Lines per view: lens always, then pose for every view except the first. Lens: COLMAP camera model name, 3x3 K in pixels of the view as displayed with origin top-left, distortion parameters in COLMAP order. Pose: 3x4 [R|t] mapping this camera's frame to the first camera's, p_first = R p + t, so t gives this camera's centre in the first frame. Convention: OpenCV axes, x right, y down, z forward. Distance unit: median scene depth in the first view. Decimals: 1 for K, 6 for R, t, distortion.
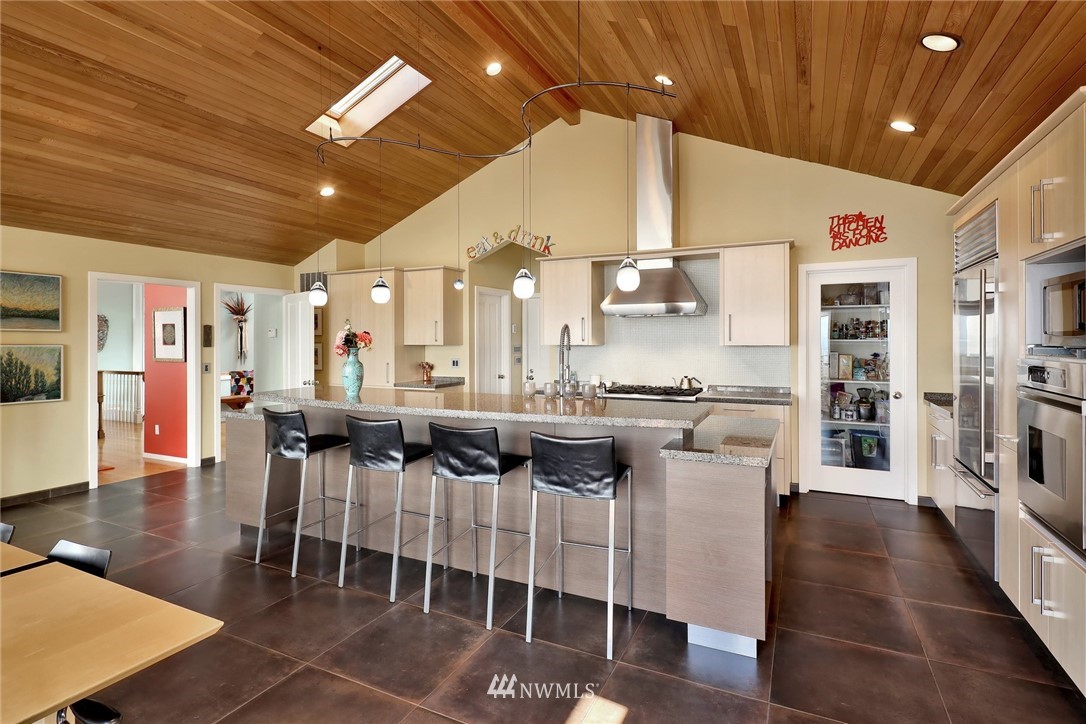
lens RADIAL K [[531.7, 0, 557.7], [0, 531.7, 343.9], [0, 0, 1]] dist [-0.001409, -0.000373]
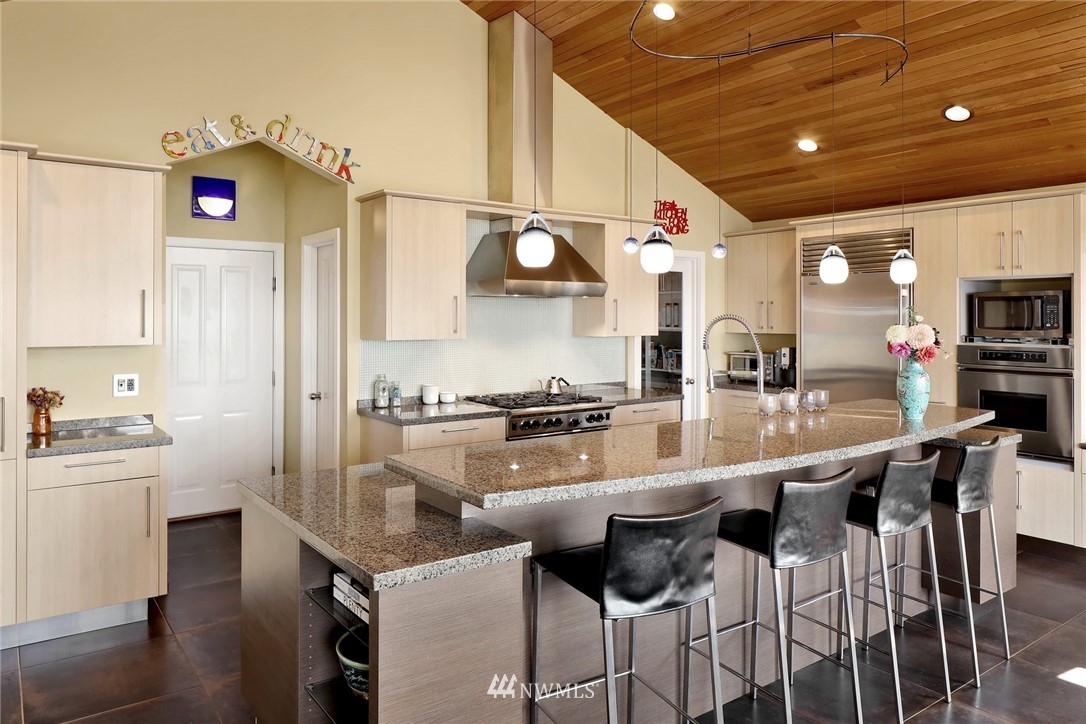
lens RADIAL K [[746.6, 0, 518.6], [0, 746.6, 317.0], [0, 0, 1]] dist [0.002846, 0.000283]
pose [[0.482935, 0.003941, 0.875647, -0.802020], [0.001793, 0.999983, -0.005489, -0.021629], [-0.875654, 0.004221, 0.482920, 0.573785]]
